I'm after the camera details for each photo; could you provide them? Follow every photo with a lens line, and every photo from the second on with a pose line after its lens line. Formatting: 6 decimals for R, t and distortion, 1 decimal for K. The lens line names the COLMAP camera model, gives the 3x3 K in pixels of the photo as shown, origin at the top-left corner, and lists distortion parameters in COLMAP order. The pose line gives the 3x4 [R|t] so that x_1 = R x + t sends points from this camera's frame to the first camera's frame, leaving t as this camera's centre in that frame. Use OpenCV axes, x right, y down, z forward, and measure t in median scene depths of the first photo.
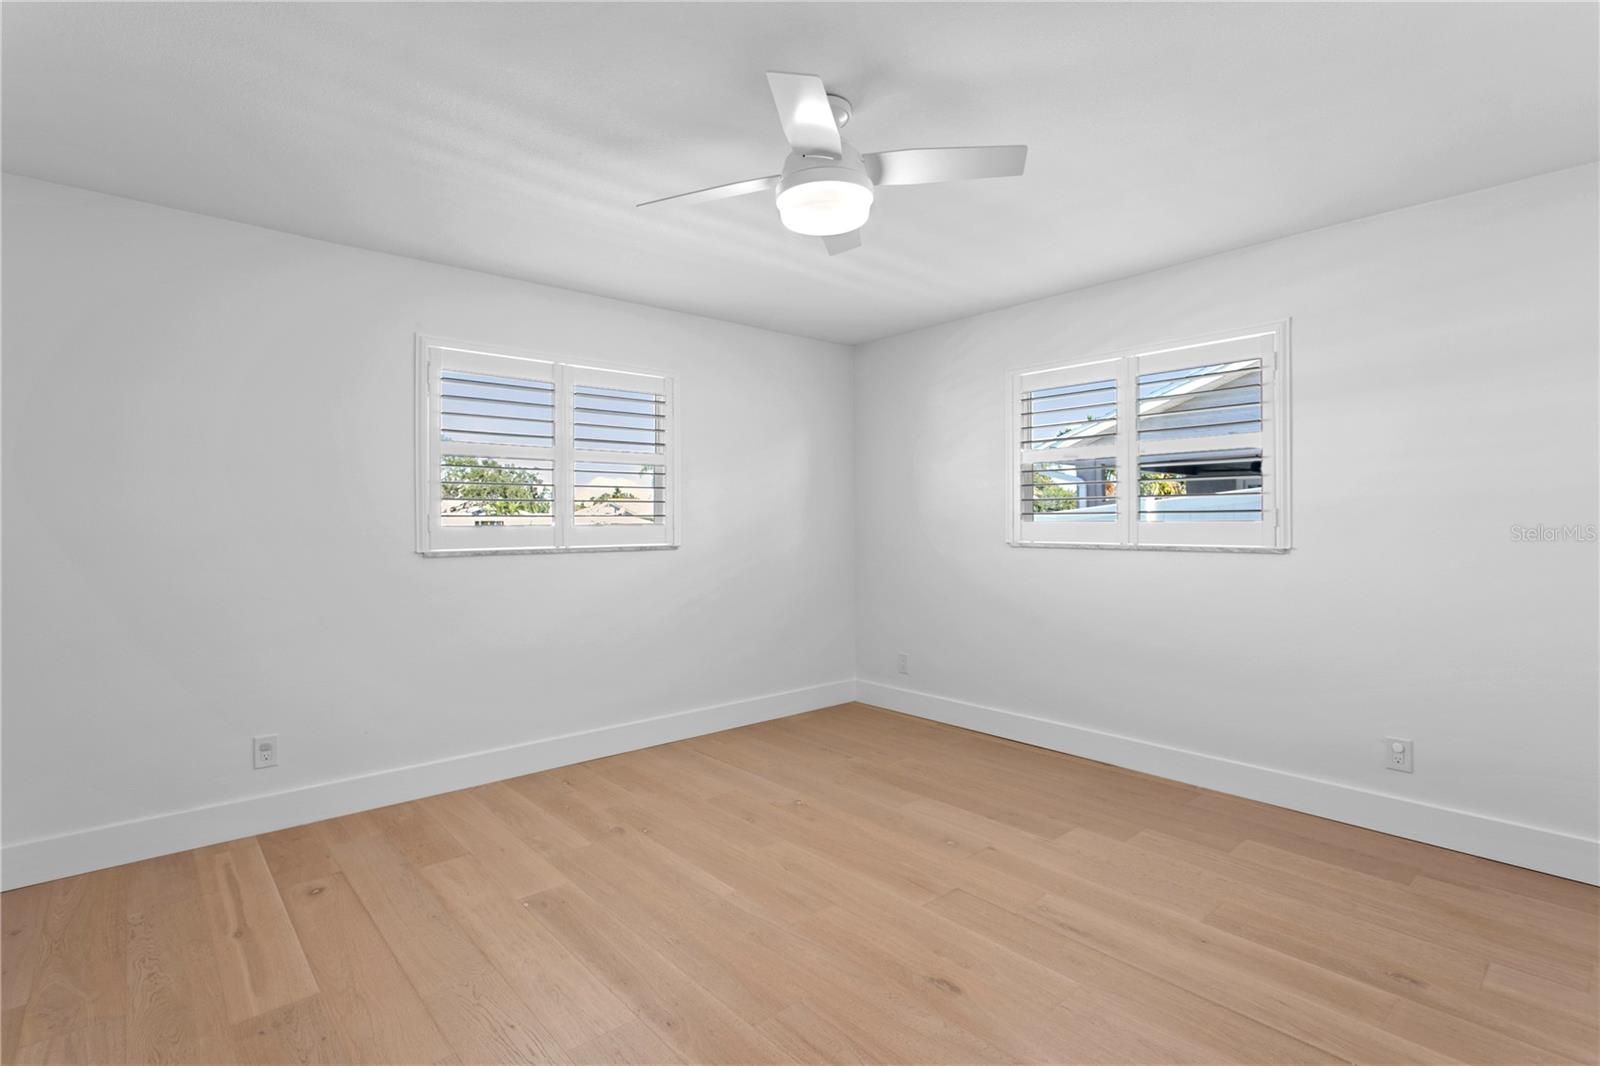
lens RADIAL K [[773.5, 0, 794.3], [0, 773.5, 538.1], [0, 0, 1]] dist [0.000394, 0.001030]
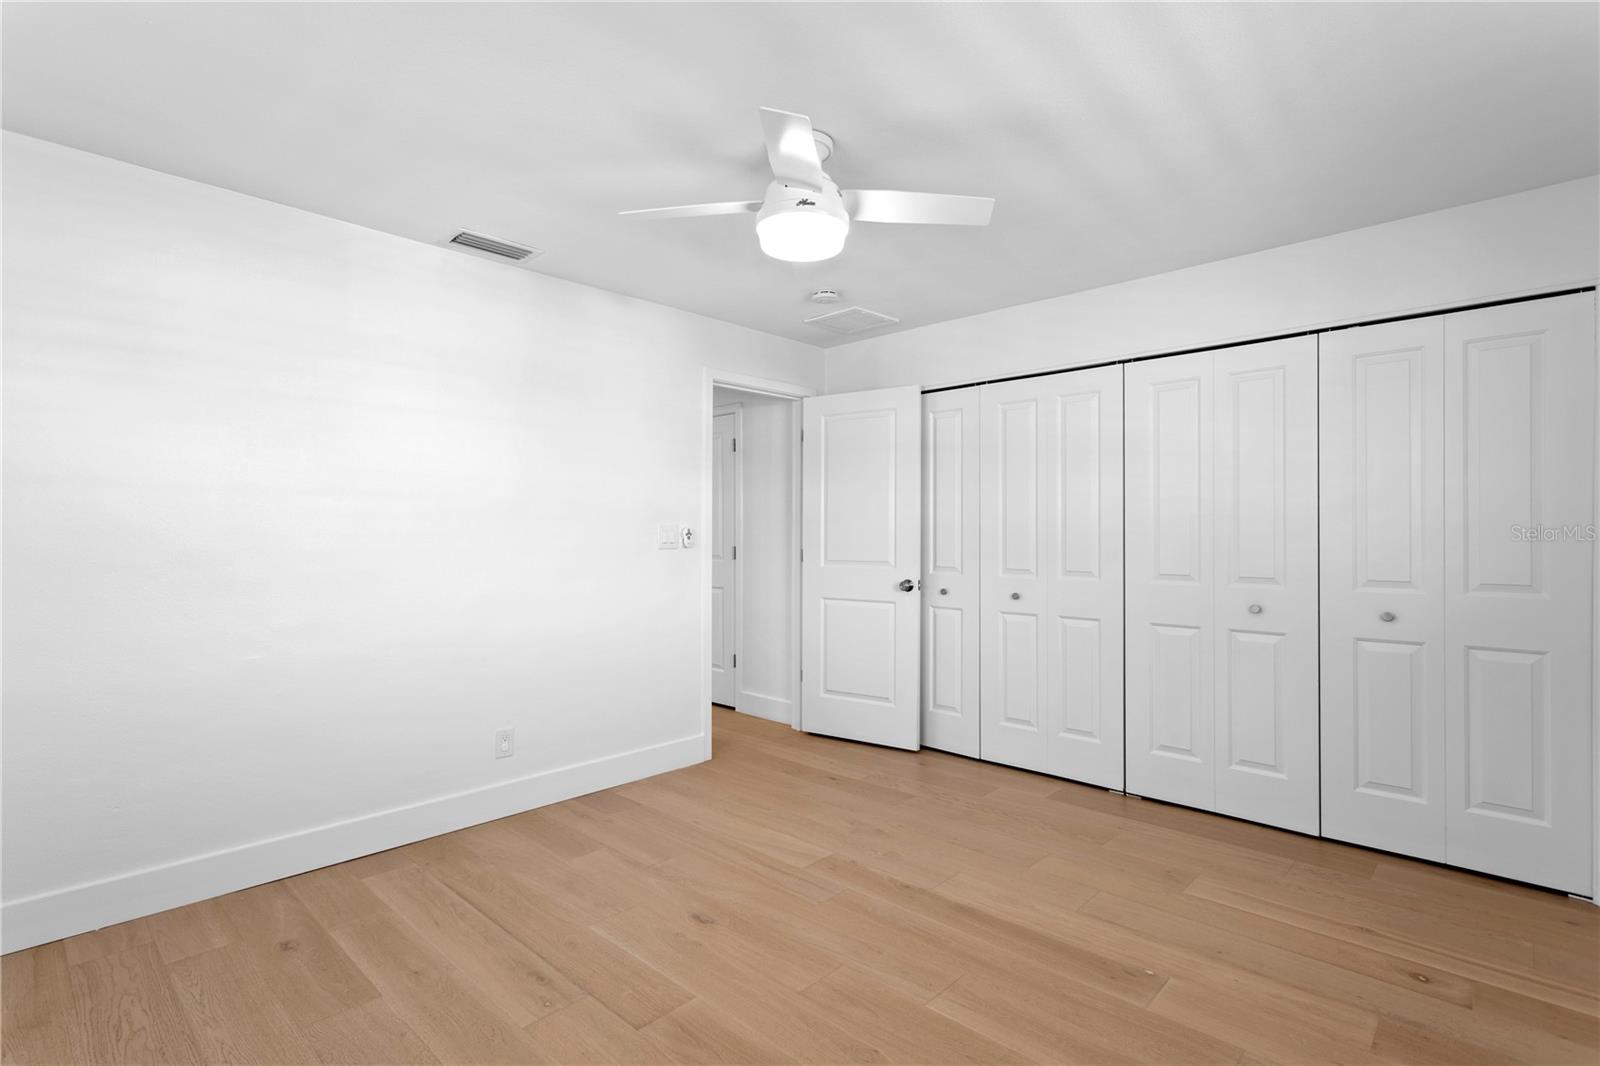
lens RADIAL K [[724.8, 0, 798.9], [0, 724.8, 538.6], [0, 0, 1]] dist [0.004403, -0.000575]
pose [[-0.995493, 0.003308, -0.094780, 0.137539], [0.001251, 0.999762, 0.021757, -0.039216], [0.094829, 0.021541, -0.995260, 1.935667]]
